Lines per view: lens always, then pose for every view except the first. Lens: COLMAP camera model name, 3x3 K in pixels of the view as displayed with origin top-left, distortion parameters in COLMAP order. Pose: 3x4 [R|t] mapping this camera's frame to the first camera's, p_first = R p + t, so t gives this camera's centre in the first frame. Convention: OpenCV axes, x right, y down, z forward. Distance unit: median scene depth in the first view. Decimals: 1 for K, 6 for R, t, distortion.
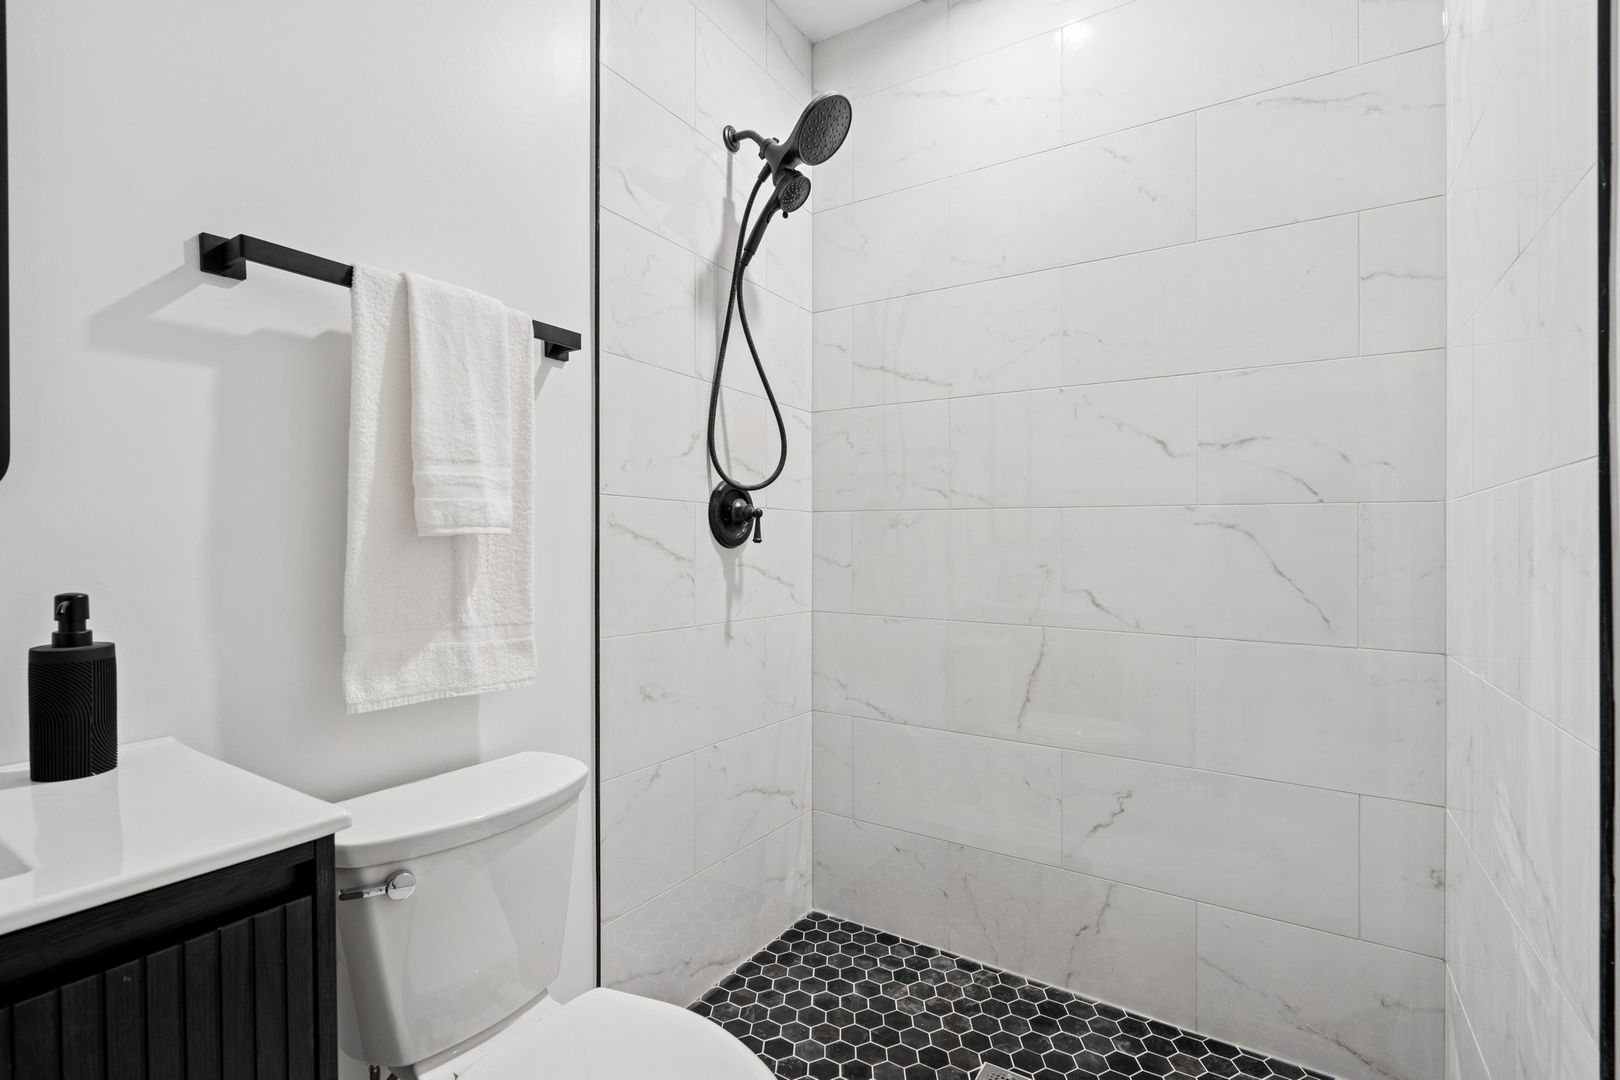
lens RADIAL K [[737.9, 0, 809.5], [0, 737.9, 552.7], [0, 0, 1]] dist [-0.016448, -0.000382]
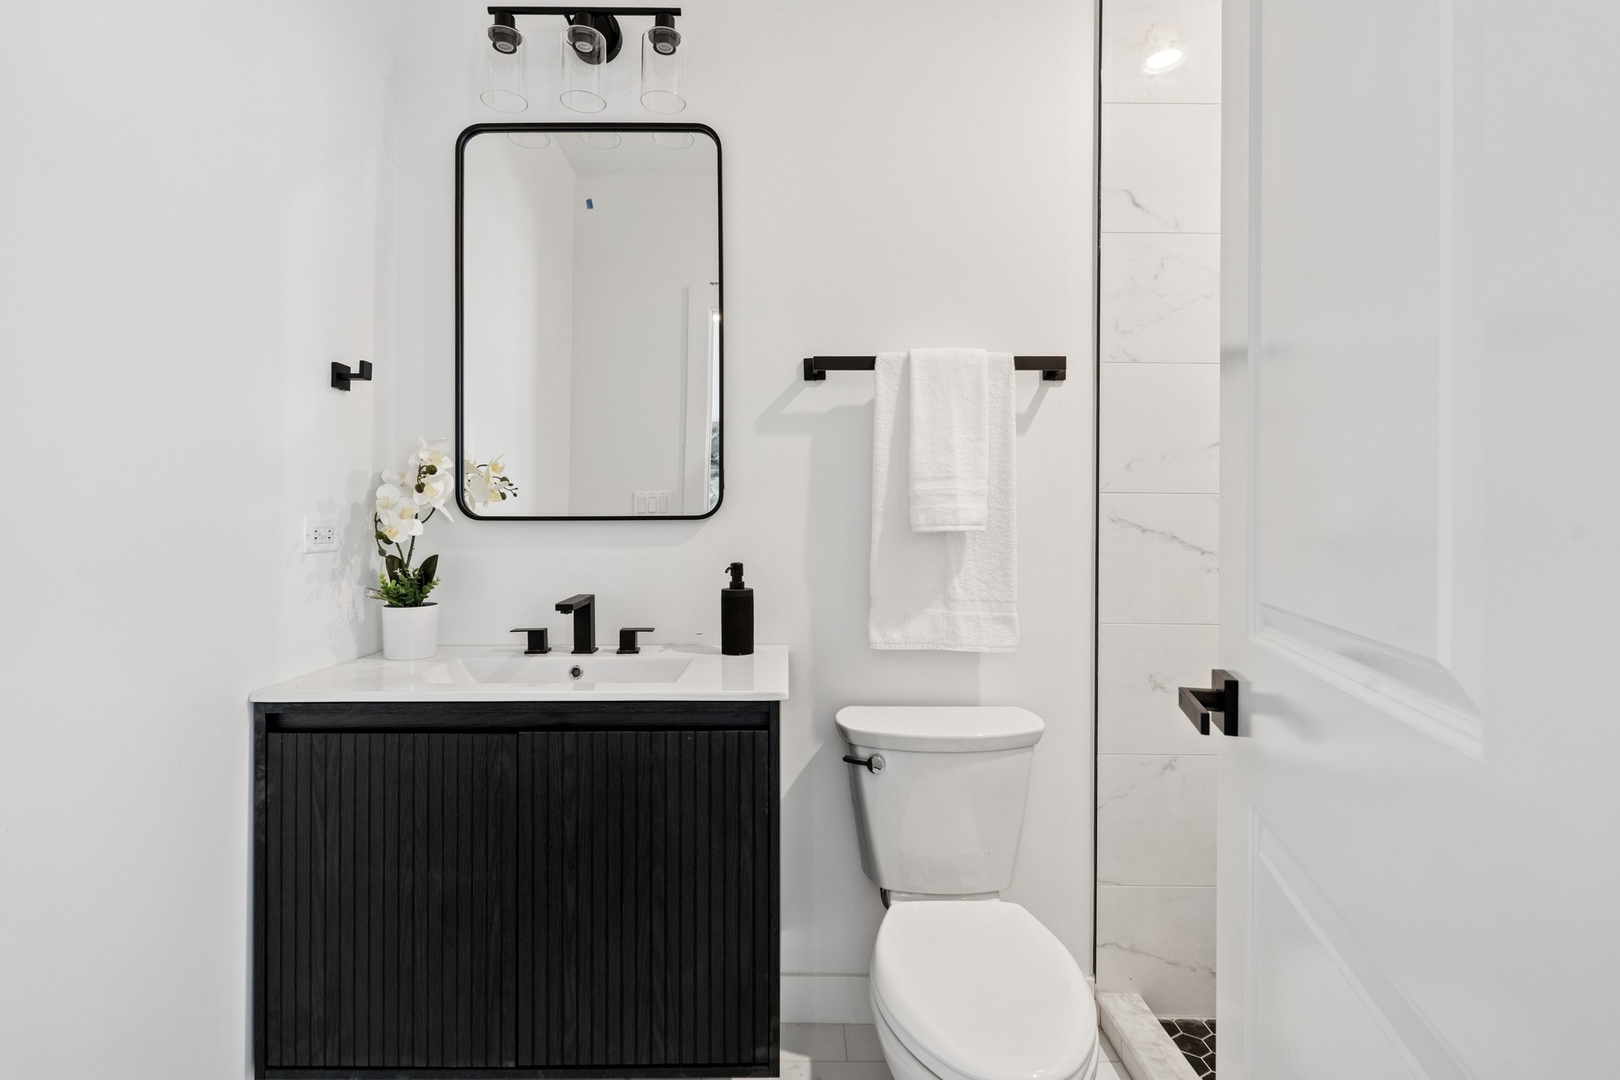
lens RADIAL K [[761.4, 0, 810.6], [0, 761.4, 533.8], [0, 0, 1]] dist [-0.013583, -0.000130]
pose [[0.548782, 0.006235, -0.835942, 0.565054], [-0.011447, 0.999934, -0.000056, -0.016827], [0.835887, 0.009600, 0.548818, 0.015939]]
